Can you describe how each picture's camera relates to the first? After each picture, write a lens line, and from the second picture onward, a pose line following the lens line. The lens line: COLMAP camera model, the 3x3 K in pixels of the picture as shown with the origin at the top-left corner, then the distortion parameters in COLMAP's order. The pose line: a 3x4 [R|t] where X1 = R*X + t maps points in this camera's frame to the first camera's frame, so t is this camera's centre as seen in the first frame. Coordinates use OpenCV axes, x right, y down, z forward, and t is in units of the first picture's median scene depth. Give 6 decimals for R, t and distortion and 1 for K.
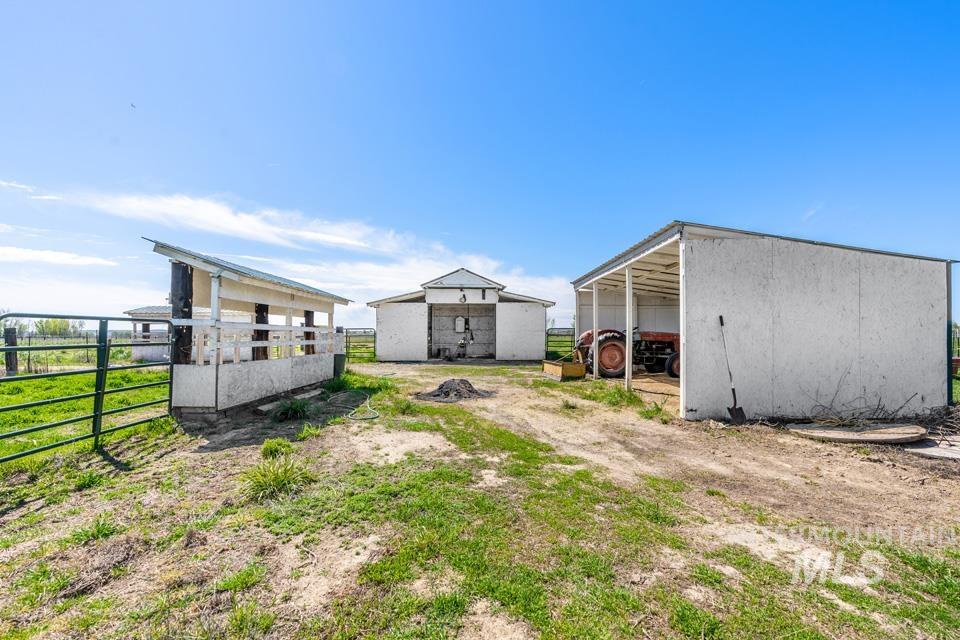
lens RADIAL K [[434.3, 0, 480.2], [0, 434.3, 322.1], [0, 0, 1]] dist [-0.014566, 0.005516]
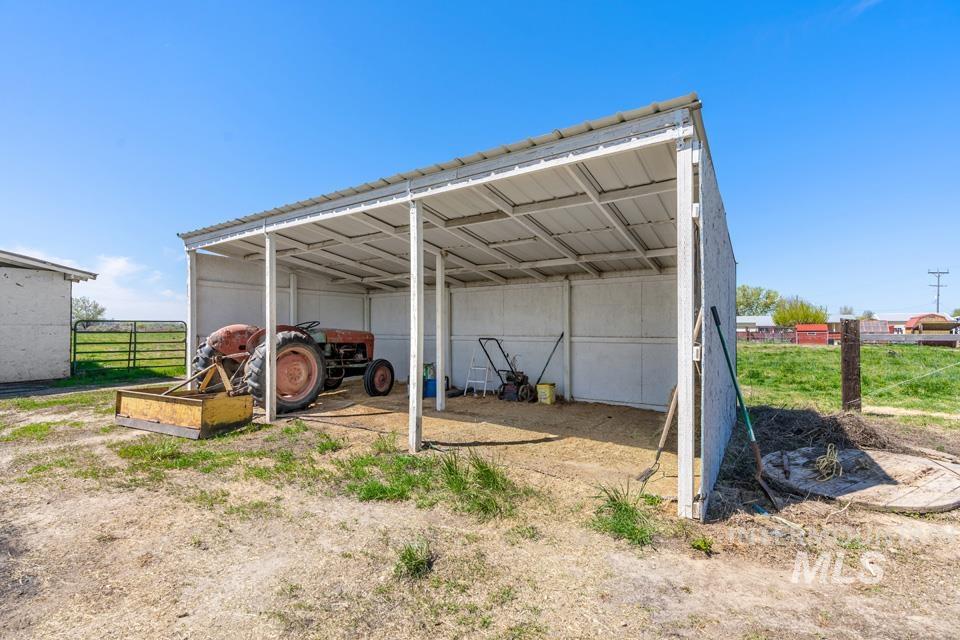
lens RADIAL K [[434.3, 0, 480.5], [0, 434.3, 324.1], [0, 0, 1]] dist [-0.014566, 0.005516]
pose [[0.552089, 0.011769, 0.833702, -0.016416], [-0.027674, 0.999608, 0.004215, 0.003842], [-0.833326, -0.025398, 0.552198, 0.270783]]
